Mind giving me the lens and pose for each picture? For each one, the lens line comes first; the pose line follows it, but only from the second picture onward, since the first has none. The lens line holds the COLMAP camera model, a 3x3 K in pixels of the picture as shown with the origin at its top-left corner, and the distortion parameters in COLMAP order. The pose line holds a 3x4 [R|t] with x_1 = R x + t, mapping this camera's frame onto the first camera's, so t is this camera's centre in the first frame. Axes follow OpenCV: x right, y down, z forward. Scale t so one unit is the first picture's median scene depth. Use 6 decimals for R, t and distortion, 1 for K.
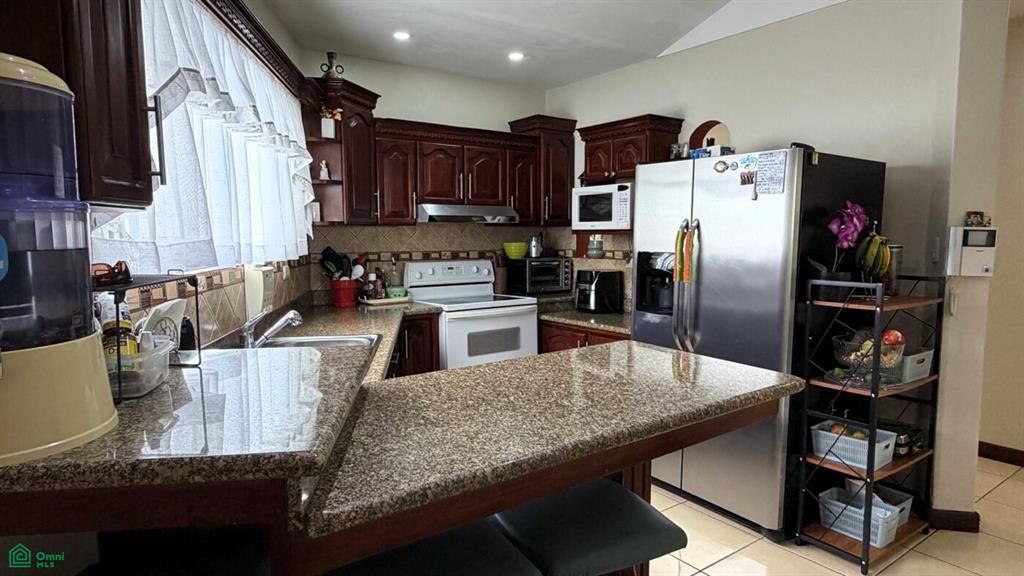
lens RADIAL K [[586.2, 0, 512.0], [0, 586.2, 291.0], [0, 0, 1]] dist [-0.005300, -0.000211]
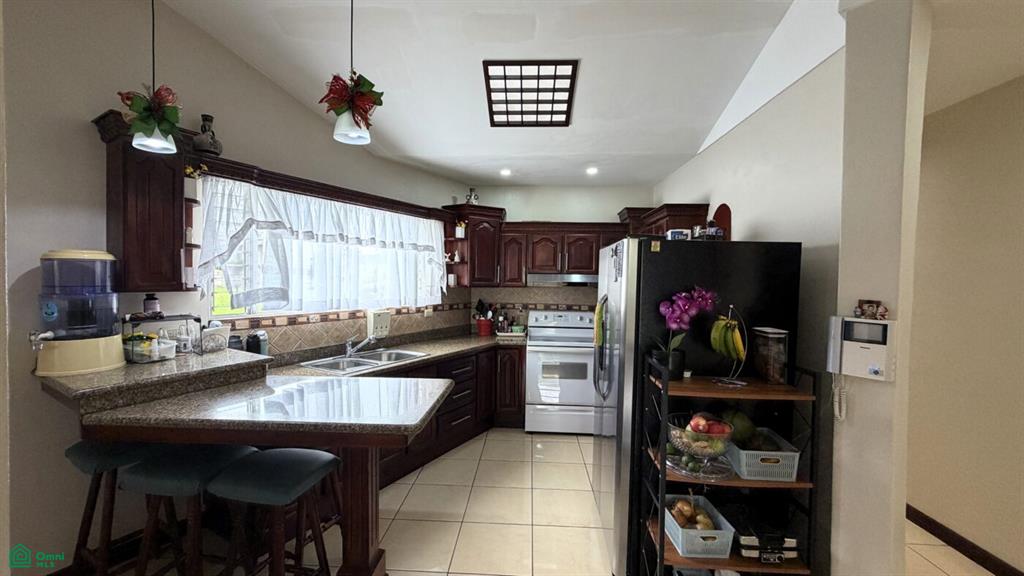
lens RADIAL K [[406.4, 0, 511.9], [0, 406.4, 286.9], [0, 0, 1]] dist [-0.001981, 0.001140]
pose [[0.776451, 0.028252, -0.629544, 0.522009], [-0.079982, 0.995334, -0.053979, -0.056538], [0.625081, 0.092264, 0.775088, 0.152867]]
